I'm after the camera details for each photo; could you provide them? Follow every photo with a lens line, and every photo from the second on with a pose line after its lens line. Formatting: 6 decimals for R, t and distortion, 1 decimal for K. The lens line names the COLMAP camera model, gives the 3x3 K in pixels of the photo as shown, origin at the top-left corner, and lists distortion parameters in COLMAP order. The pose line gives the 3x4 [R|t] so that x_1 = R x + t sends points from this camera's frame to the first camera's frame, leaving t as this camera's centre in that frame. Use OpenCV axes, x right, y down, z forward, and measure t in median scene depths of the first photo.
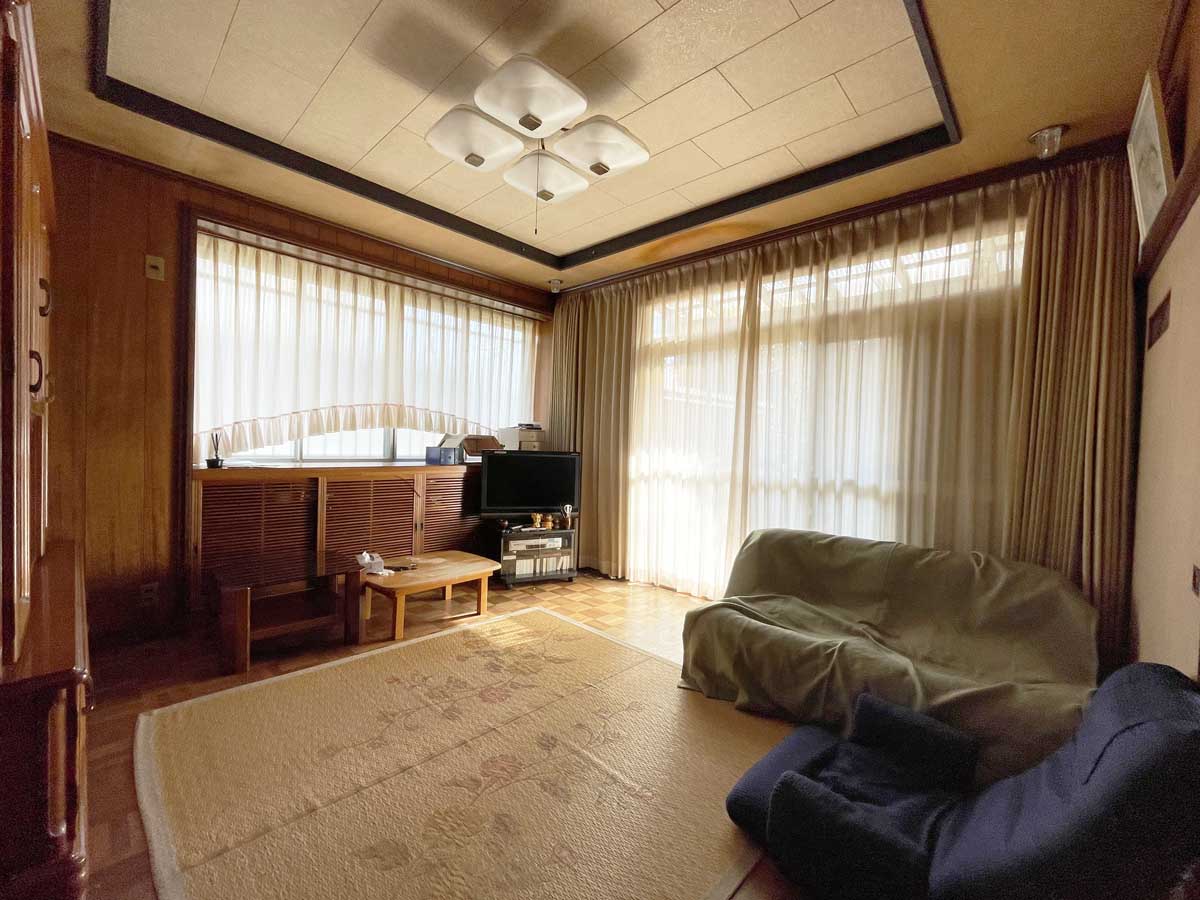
lens RADIAL K [[484.4, 0, 598.7], [0, 484.4, 451.0], [0, 0, 1]] dist [-0.000759, -0.000698]
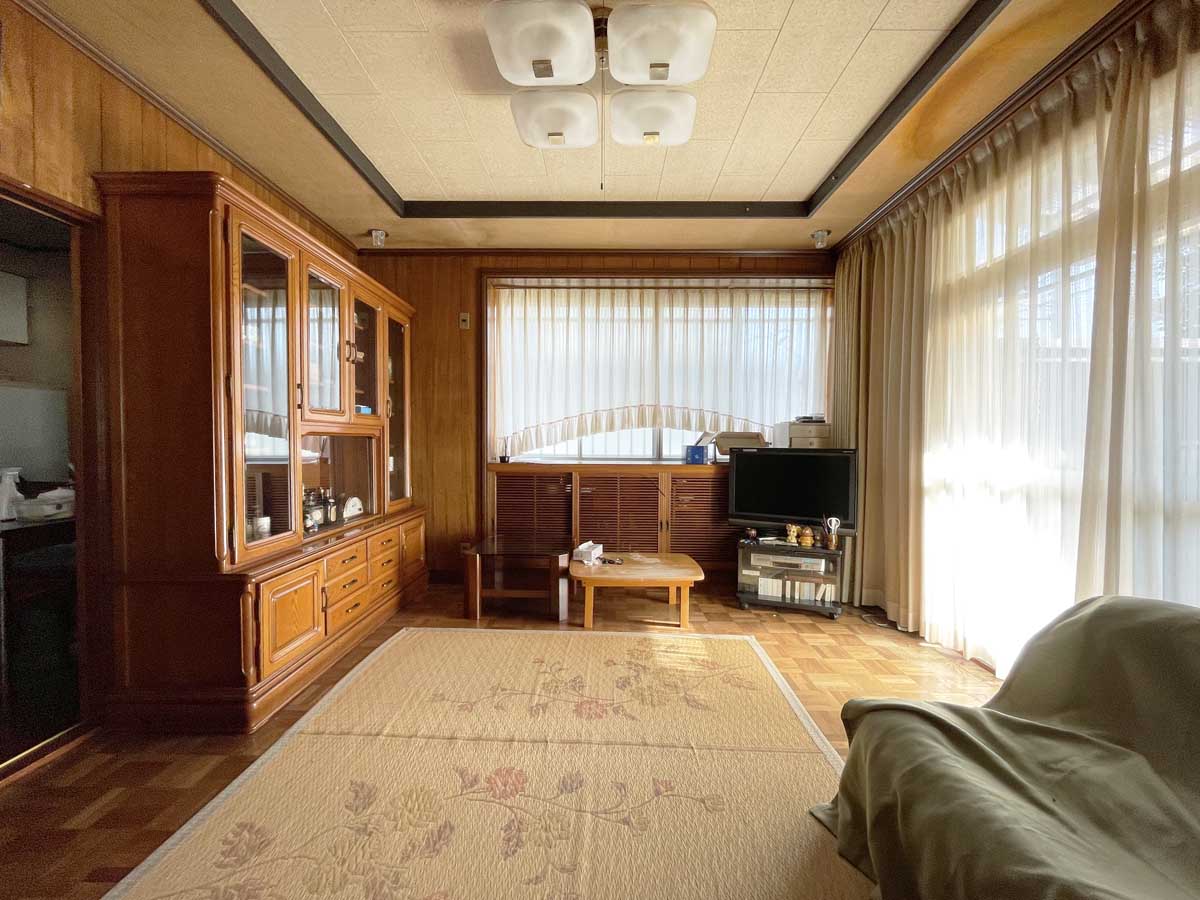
lens RADIAL K [[484.4, 0, 600.4], [0, 484.4, 451.4], [0, 0, 1]] dist [-0.000759, -0.000698]
pose [[0.677017, -0.010147, -0.735898, 0.277933], [0.000851, 0.999915, -0.013004, 0.017101], [0.735967, 0.008178, 0.676968, 0.231144]]
